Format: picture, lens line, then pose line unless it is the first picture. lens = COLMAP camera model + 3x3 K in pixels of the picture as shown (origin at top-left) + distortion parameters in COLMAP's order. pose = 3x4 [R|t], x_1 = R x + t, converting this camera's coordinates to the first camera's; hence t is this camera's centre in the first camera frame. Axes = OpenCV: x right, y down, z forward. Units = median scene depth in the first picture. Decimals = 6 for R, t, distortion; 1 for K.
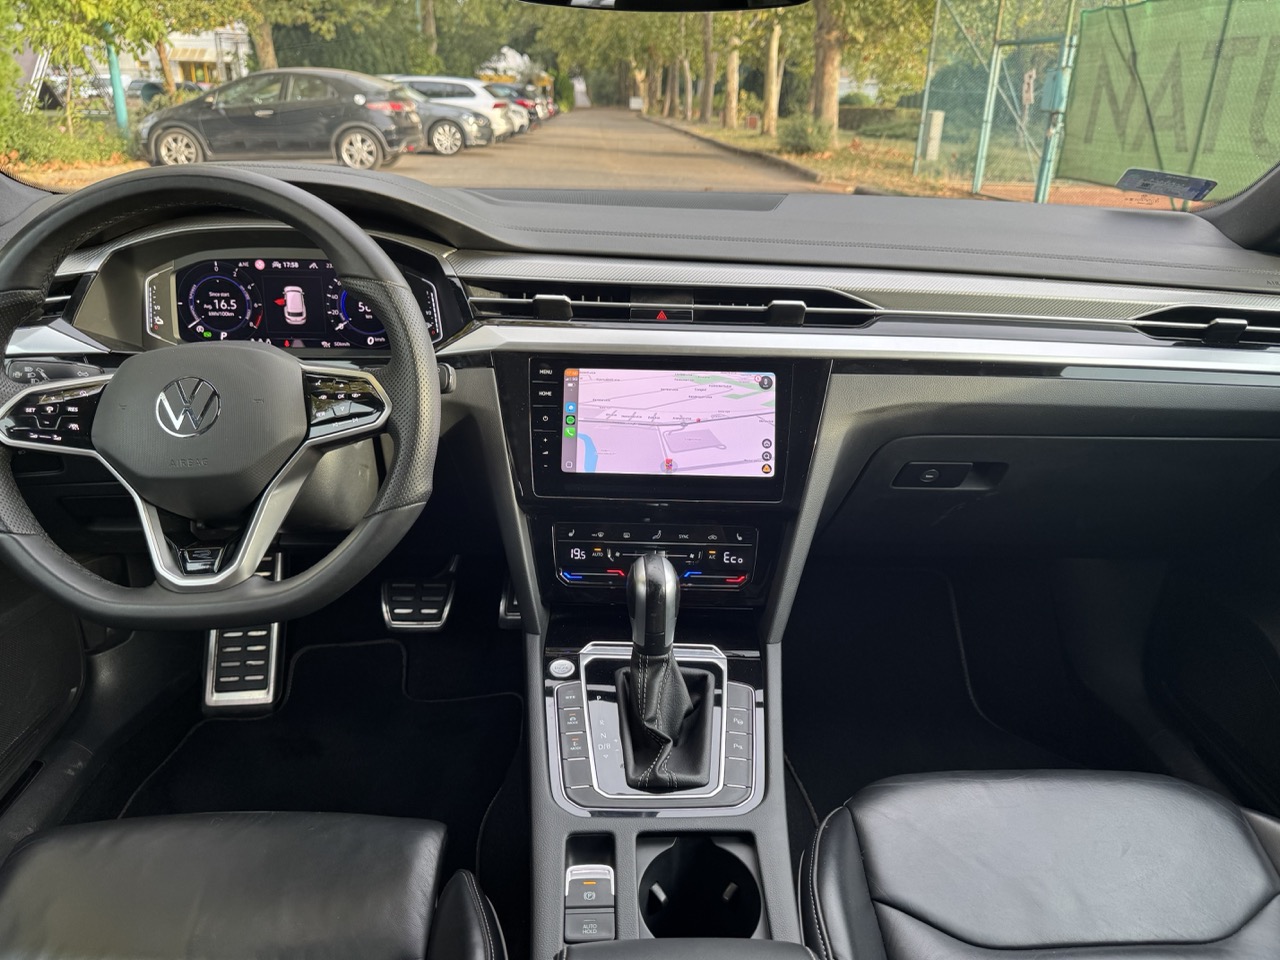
lens RADIAL K [[888.8, 0, 645.0], [0, 888.8, 475.2], [0, 0, 1]] dist [0.085044, -0.098448]
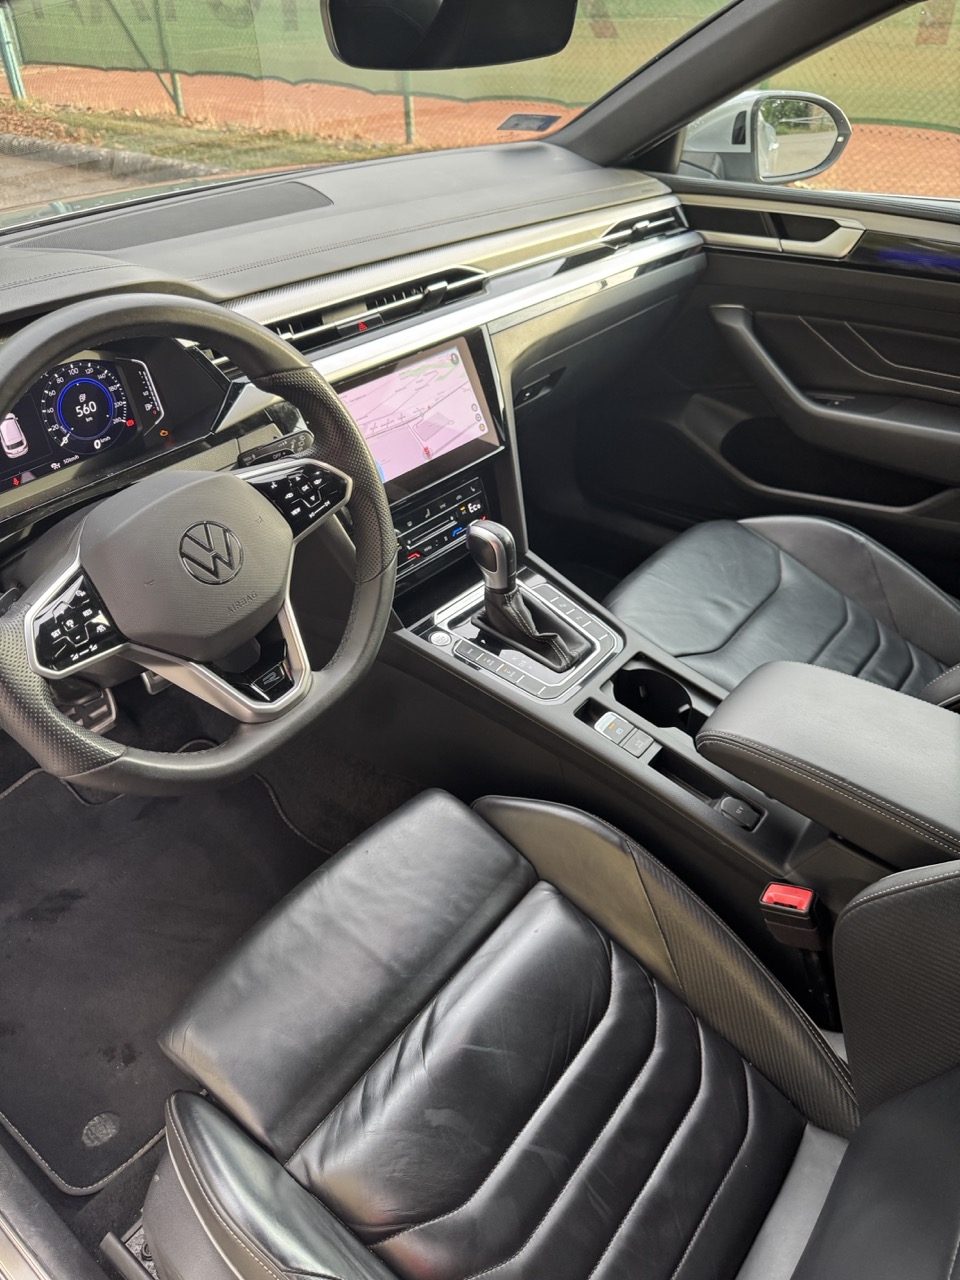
lens RADIAL K [[878.3, 0, 480.0], [0, 878.3, 640.0], [0, 0, 1]] dist [-0.008140, -0.005640]
pose [[0.678015, -0.476072, 0.560045, -0.662048], [0.311509, 0.876215, 0.367709, -0.189707], [-0.665776, -0.074854, 0.742388, 0.066226]]
